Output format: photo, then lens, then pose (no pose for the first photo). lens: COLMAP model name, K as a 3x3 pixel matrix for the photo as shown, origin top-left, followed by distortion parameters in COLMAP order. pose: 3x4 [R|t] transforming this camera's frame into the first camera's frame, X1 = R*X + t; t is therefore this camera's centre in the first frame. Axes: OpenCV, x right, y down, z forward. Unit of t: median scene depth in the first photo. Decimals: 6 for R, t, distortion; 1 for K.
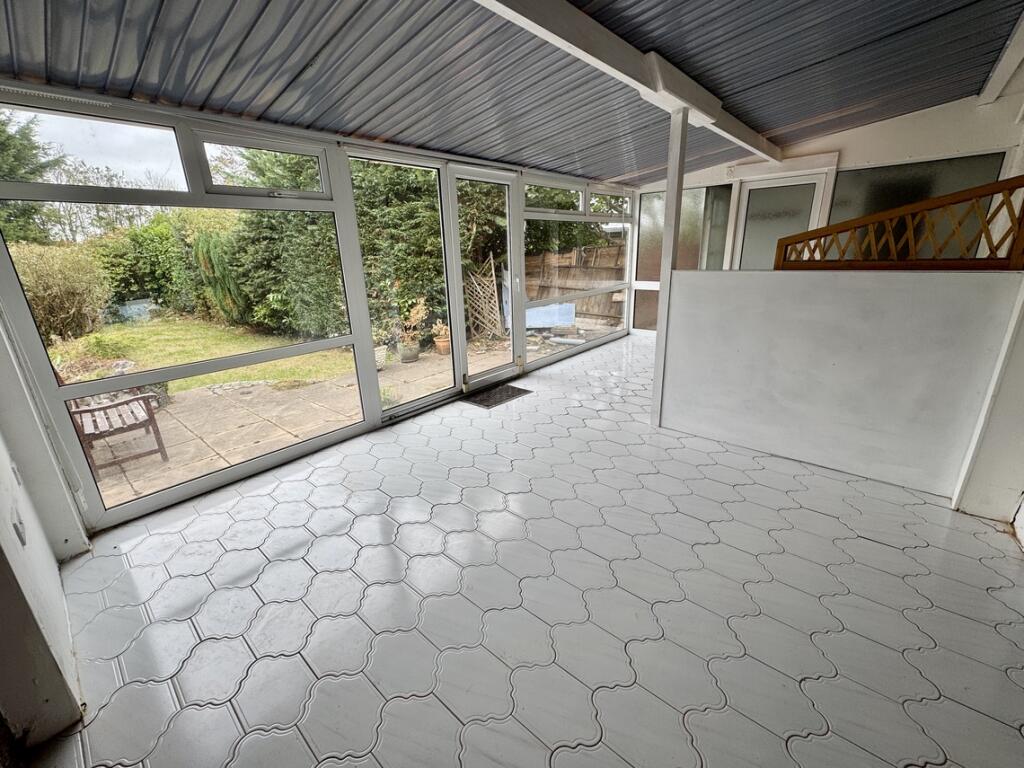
lens RADIAL K [[419.8, 0, 512.0], [0, 419.8, 384.0], [0, 0, 1]] dist [-0.000438, -0.000018]
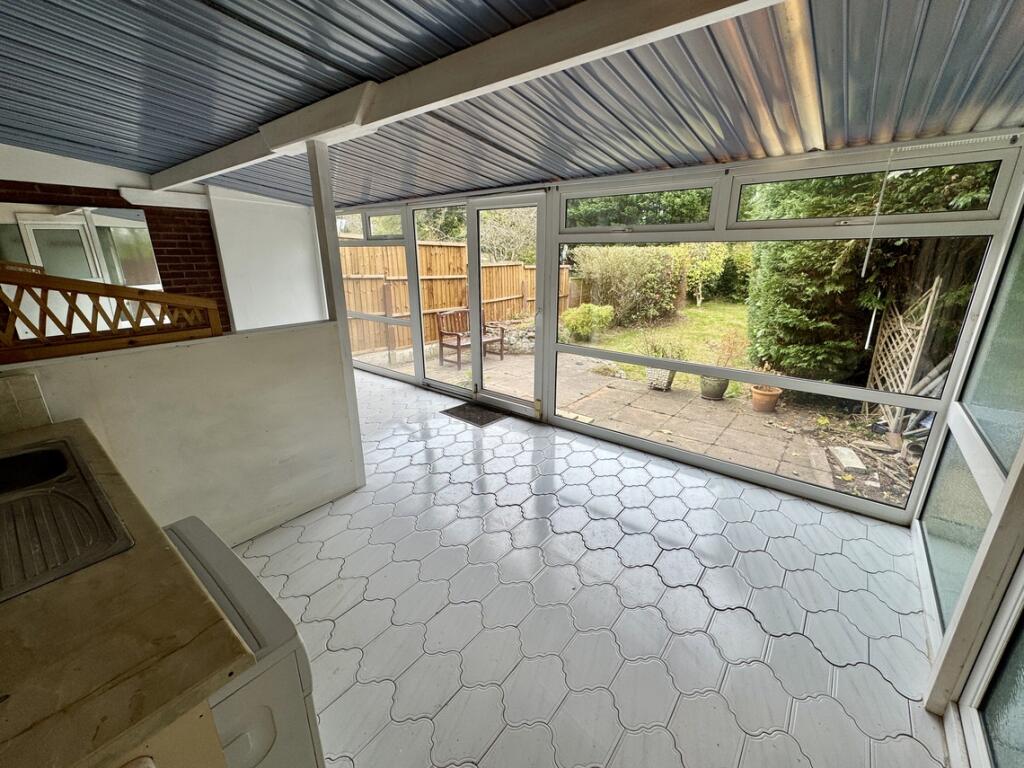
lens RADIAL K [[419.8, 0, 512.0], [0, 419.8, 384.0], [0, 0, 1]] dist [-0.000438, -0.000018]
pose [[0.047030, 0.334764, -0.941128, 0.939368], [-0.305515, 0.901841, 0.305523, -0.392616], [0.951025, 0.273160, 0.144689, 0.930331]]
